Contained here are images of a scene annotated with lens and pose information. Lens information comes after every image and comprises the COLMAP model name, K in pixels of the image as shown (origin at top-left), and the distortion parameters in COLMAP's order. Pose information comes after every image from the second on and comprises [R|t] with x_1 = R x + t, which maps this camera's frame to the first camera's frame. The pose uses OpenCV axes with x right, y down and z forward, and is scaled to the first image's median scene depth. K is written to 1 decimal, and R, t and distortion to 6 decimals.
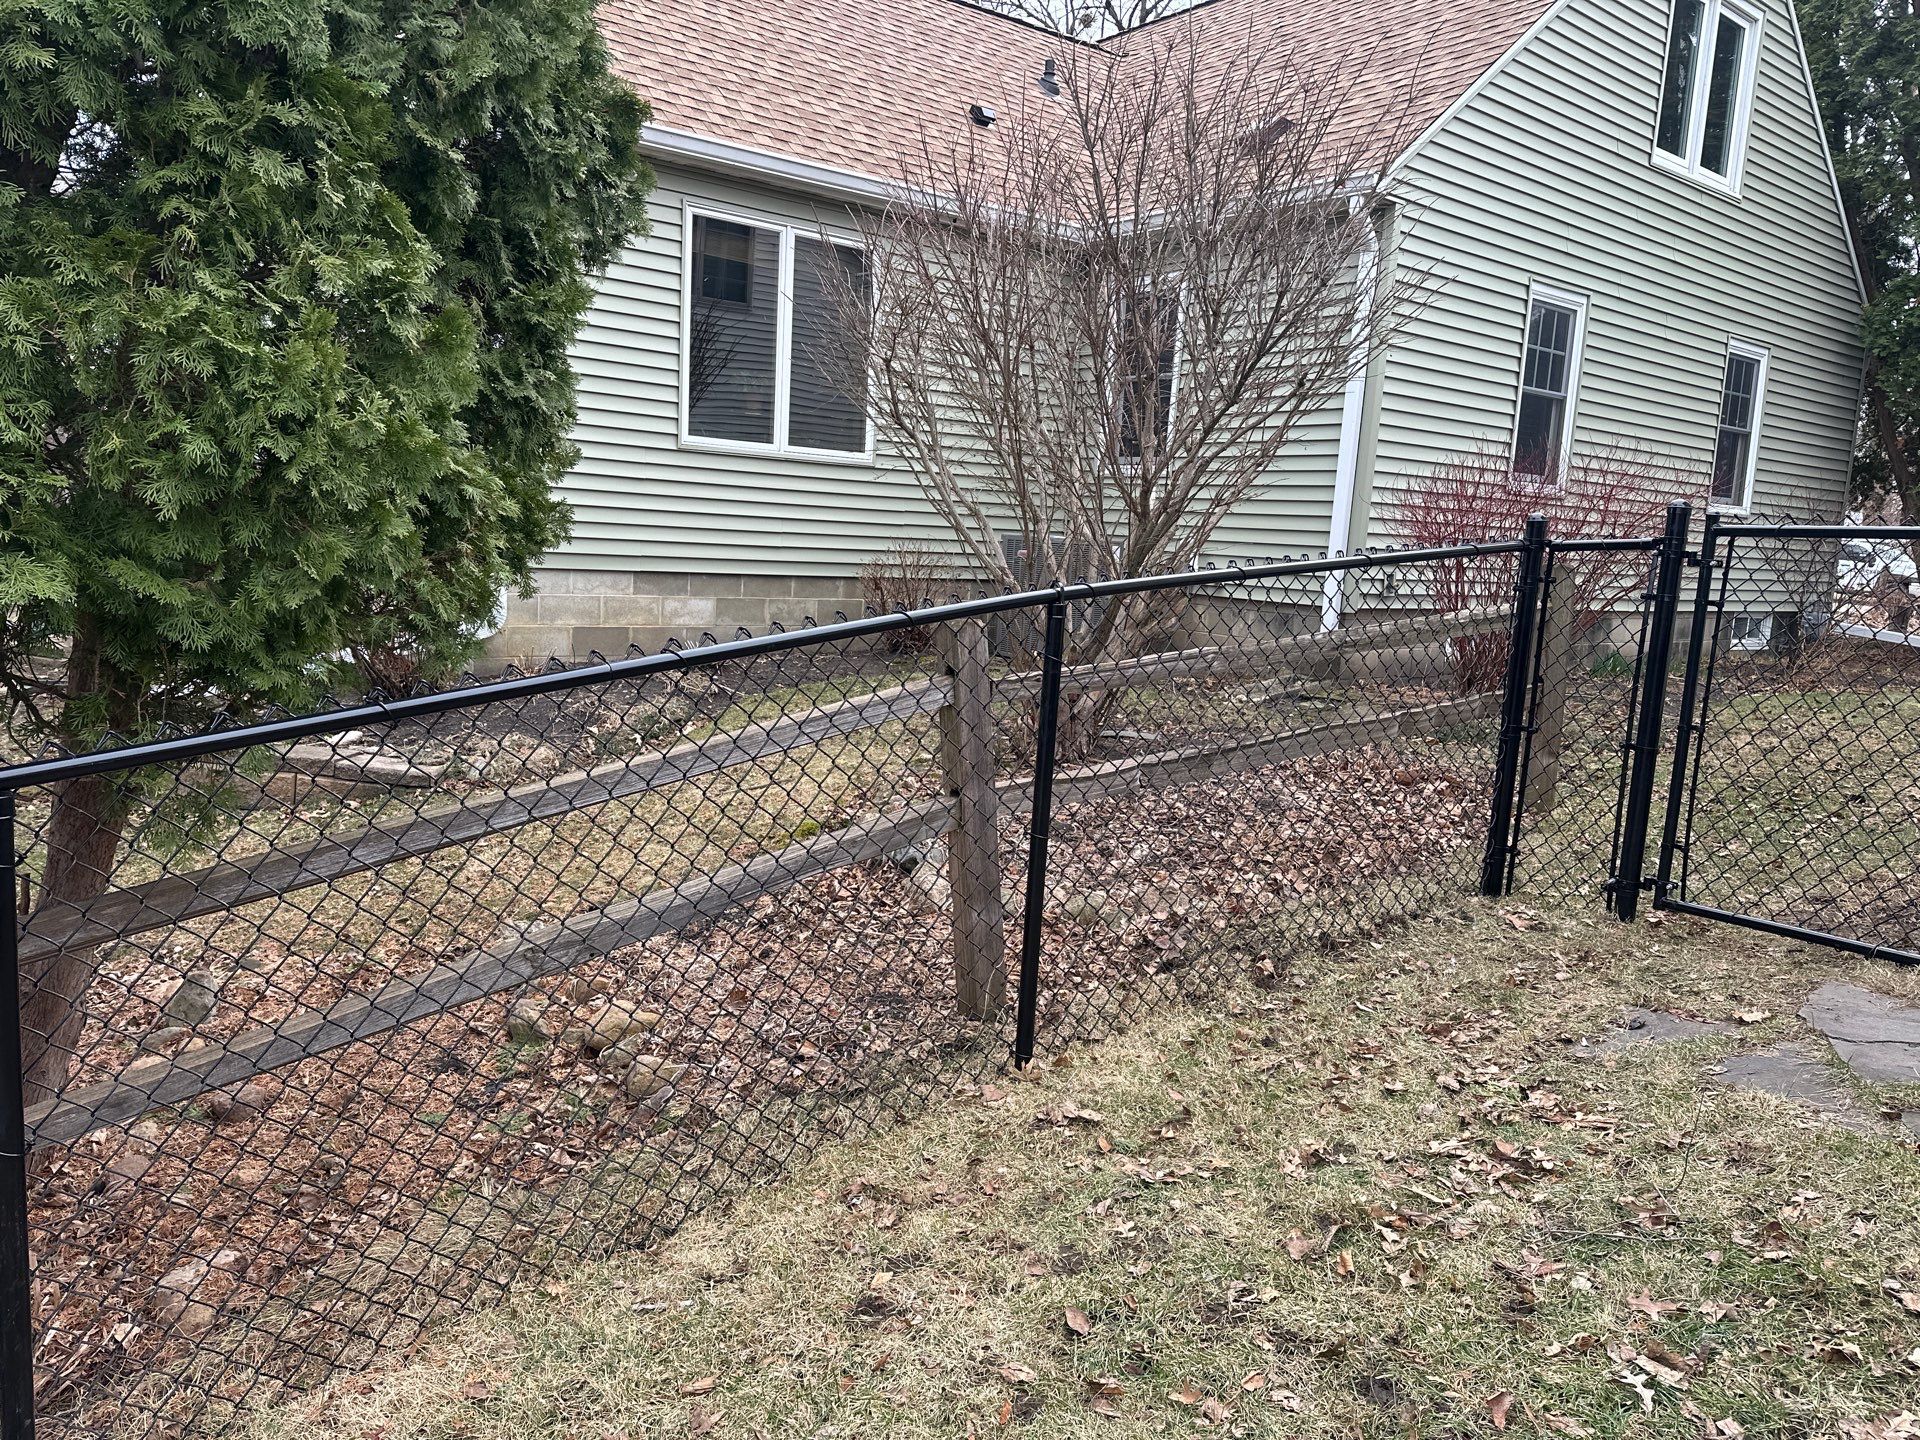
lens RADIAL K [[1337.6, 0, 964.5], [0, 1337.6, 714.0], [0, 0, 1]] dist [0.063089, -0.068684]
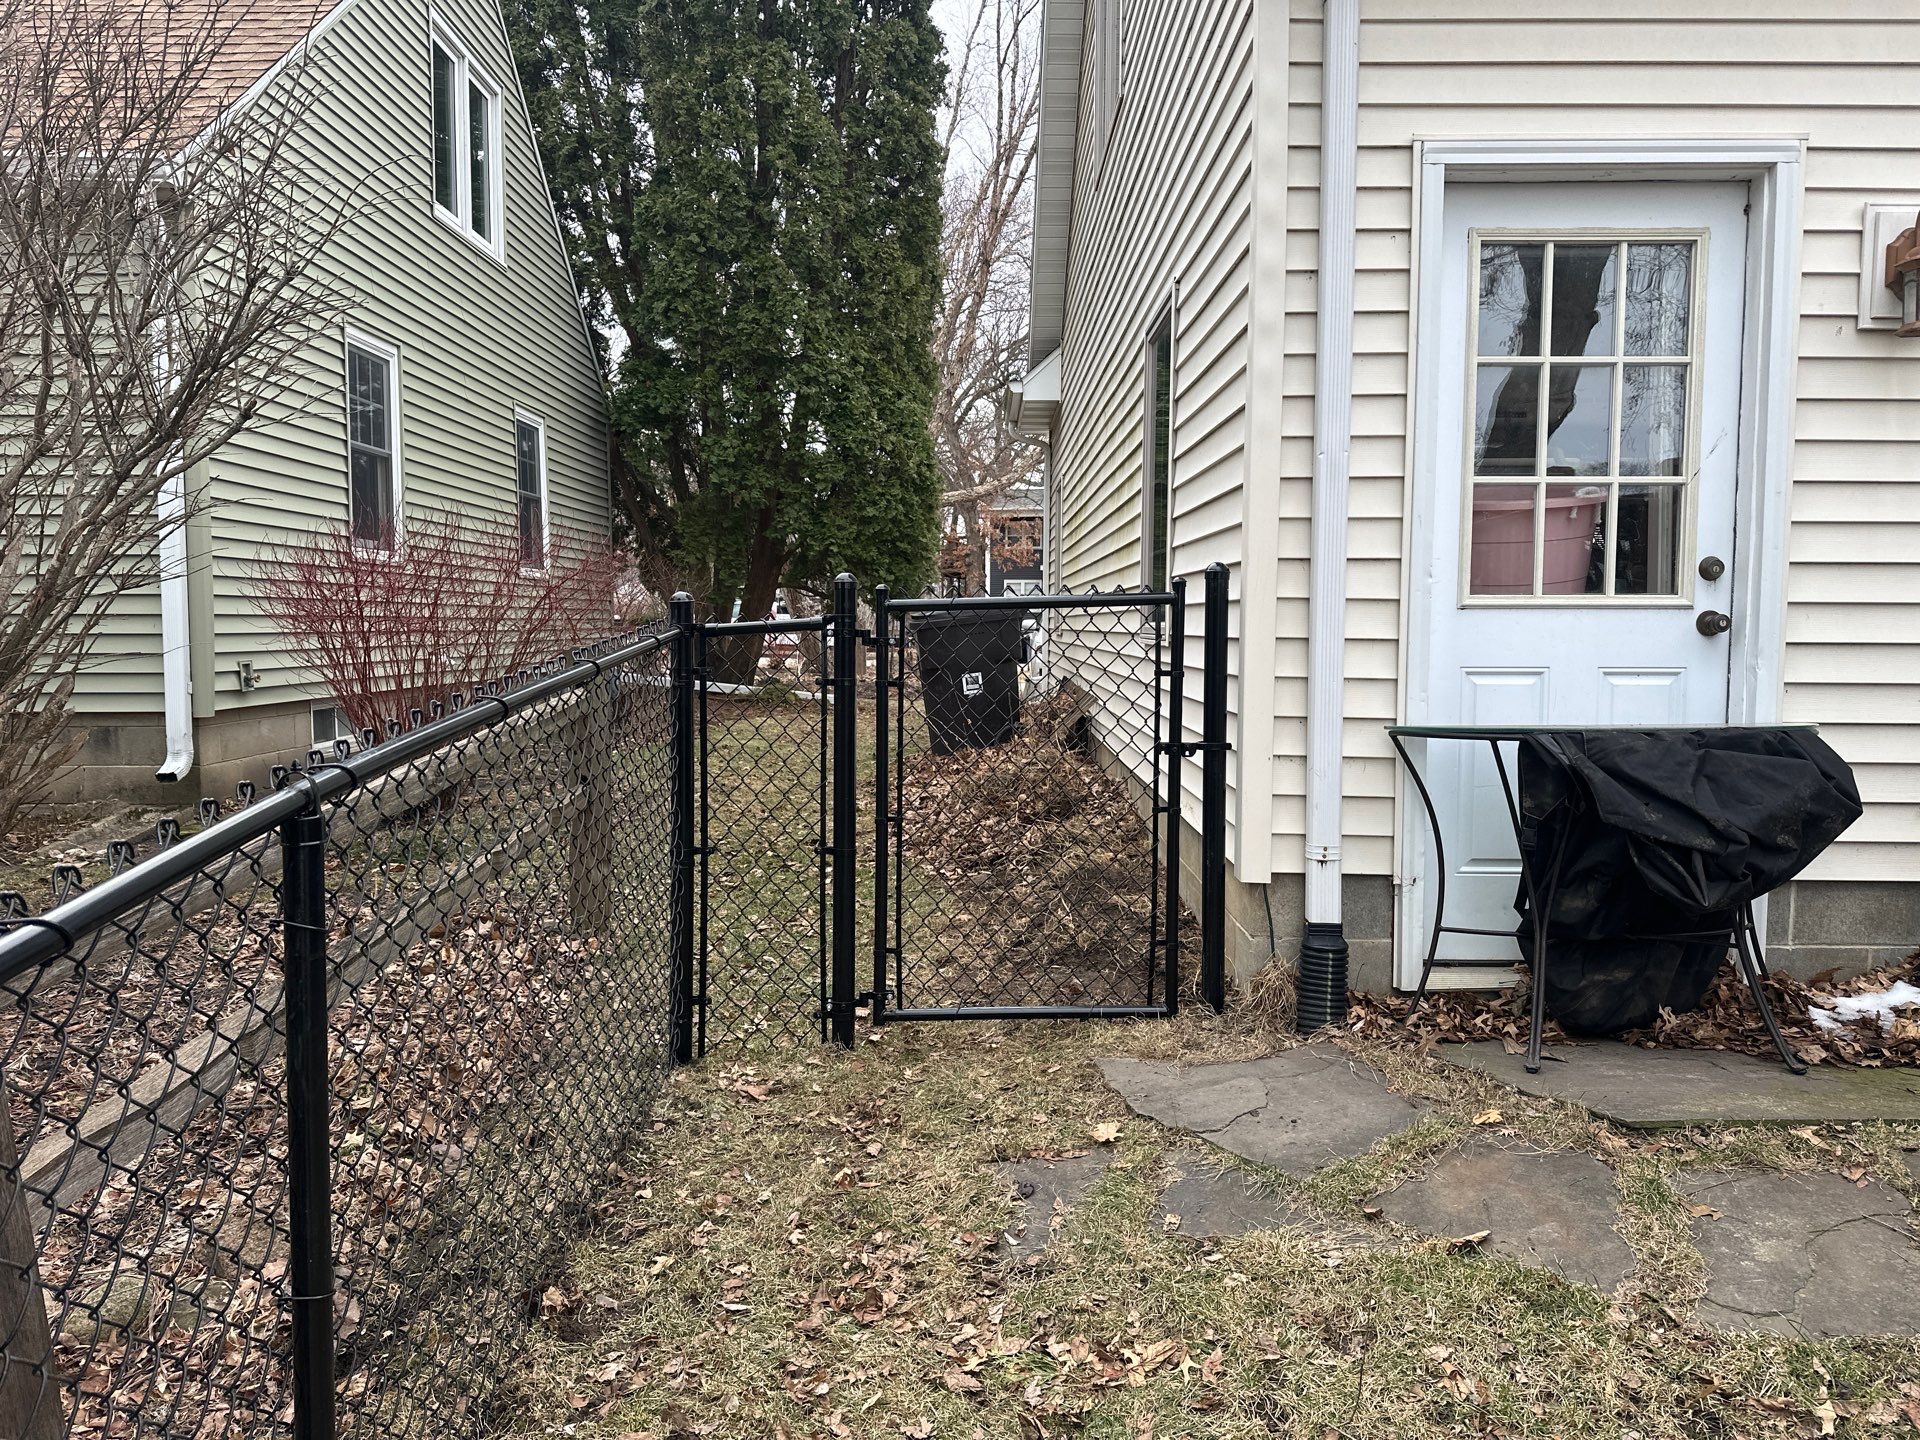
lens RADIAL K [[1337.6, 0, 956.8], [0, 1337.6, 718.9], [0, 0, 1]] dist [0.063089, -0.068684]
pose [[0.615213, -0.114888, 0.779945, -0.118315], [0.147233, 0.988662, 0.029497, -0.071217], [-0.774491, 0.096687, 0.625153, 0.369428]]
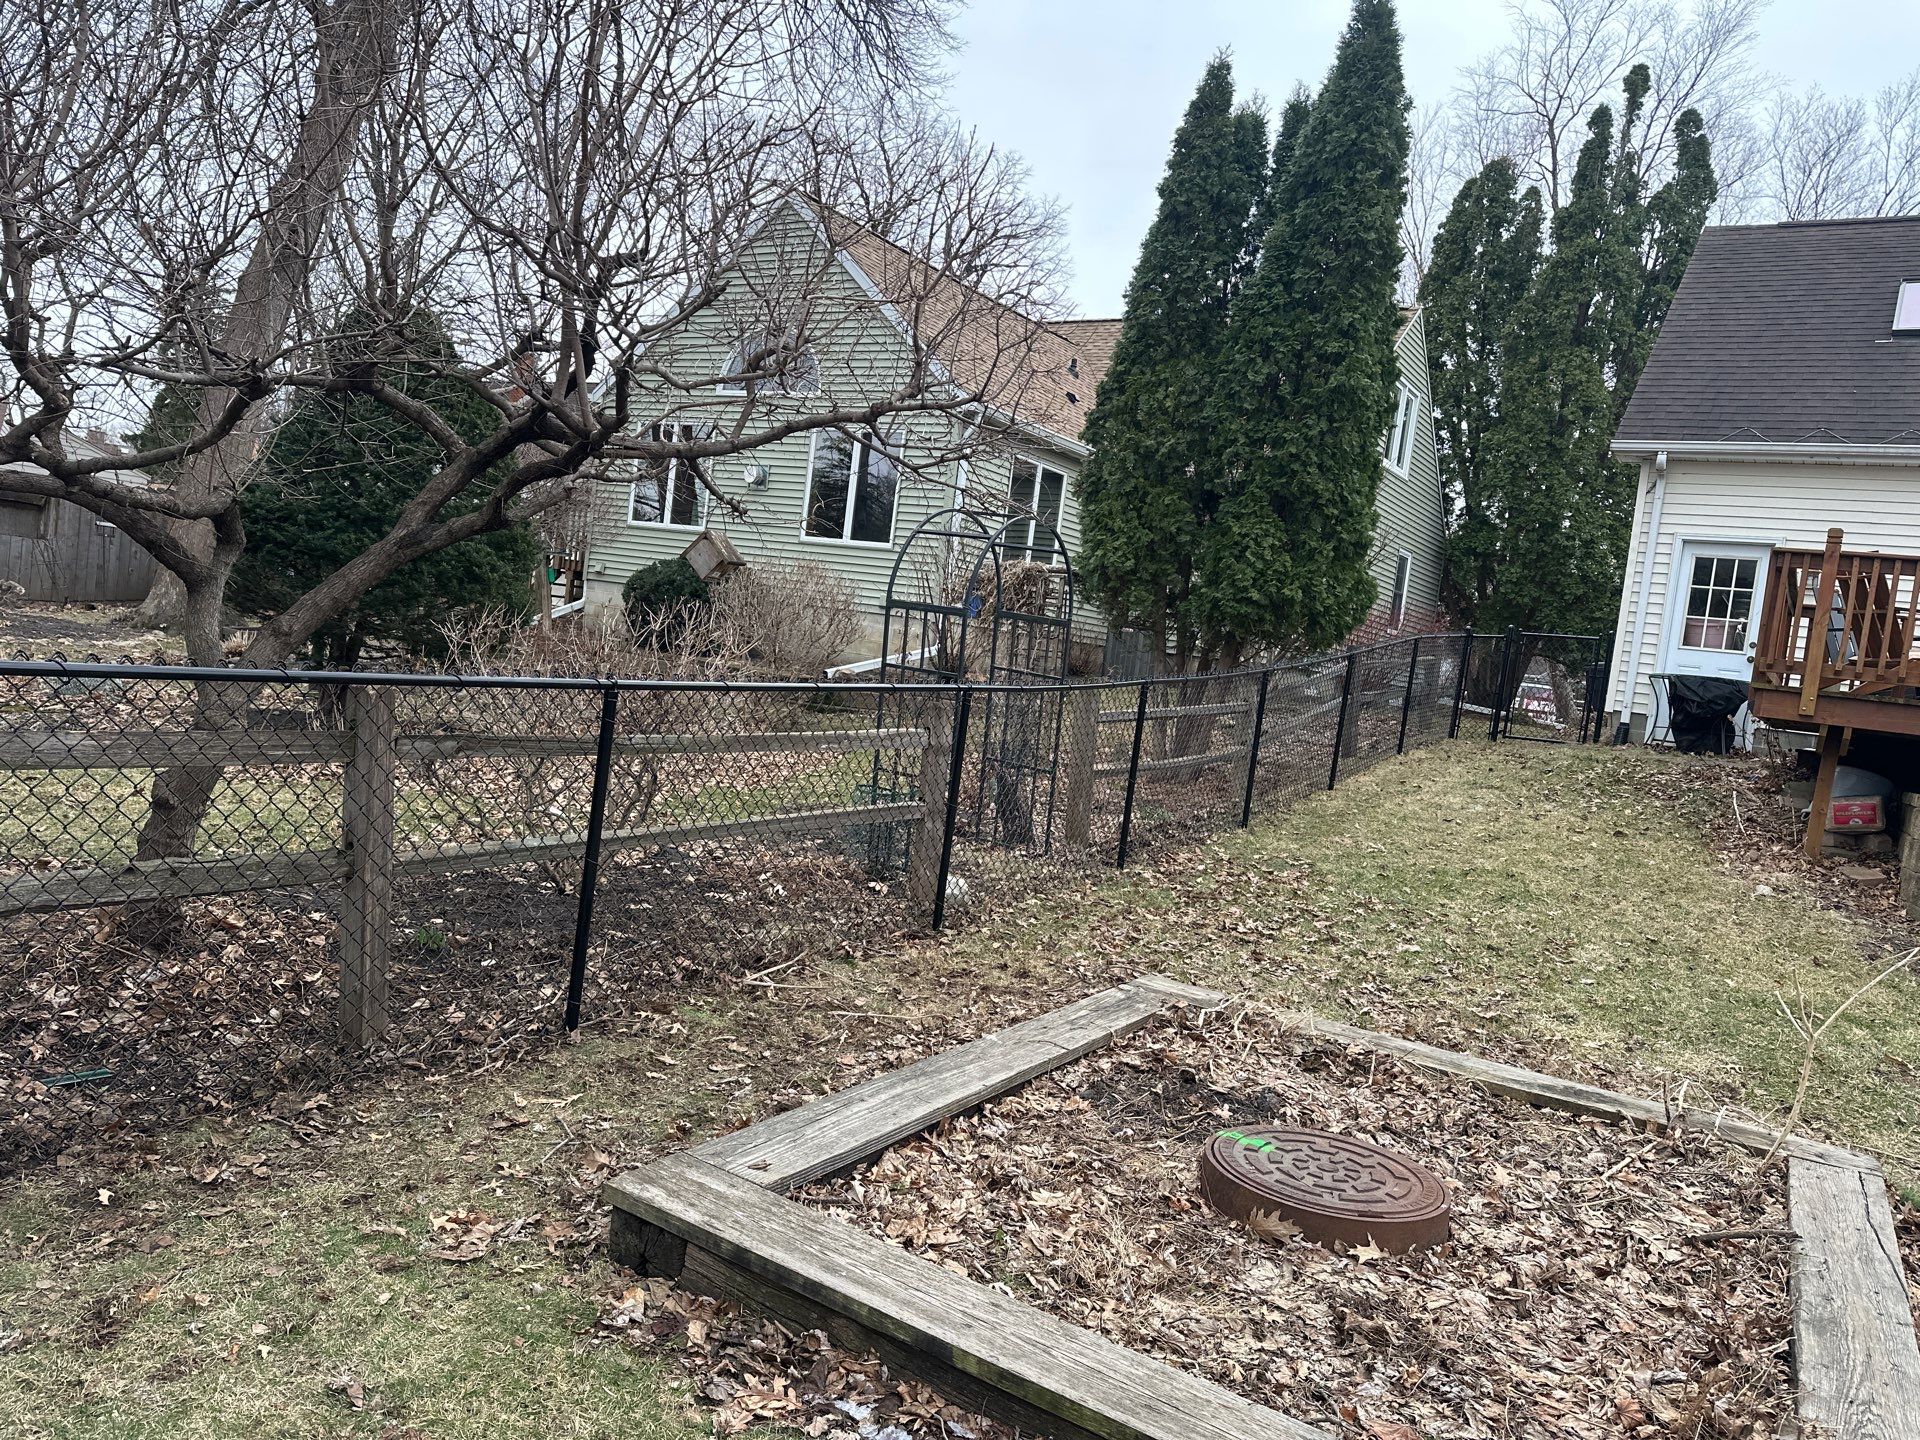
lens RADIAL K [[1337.6, 0, 969.5], [0, 1337.6, 722.7], [0, 0, 1]] dist [0.063089, -0.068684]
pose [[0.941433, 0.036211, 0.335251, -1.645971], [-0.014916, 0.997716, -0.065880, 0.278618], [-0.336871, 0.057021, 0.939823, -1.463381]]
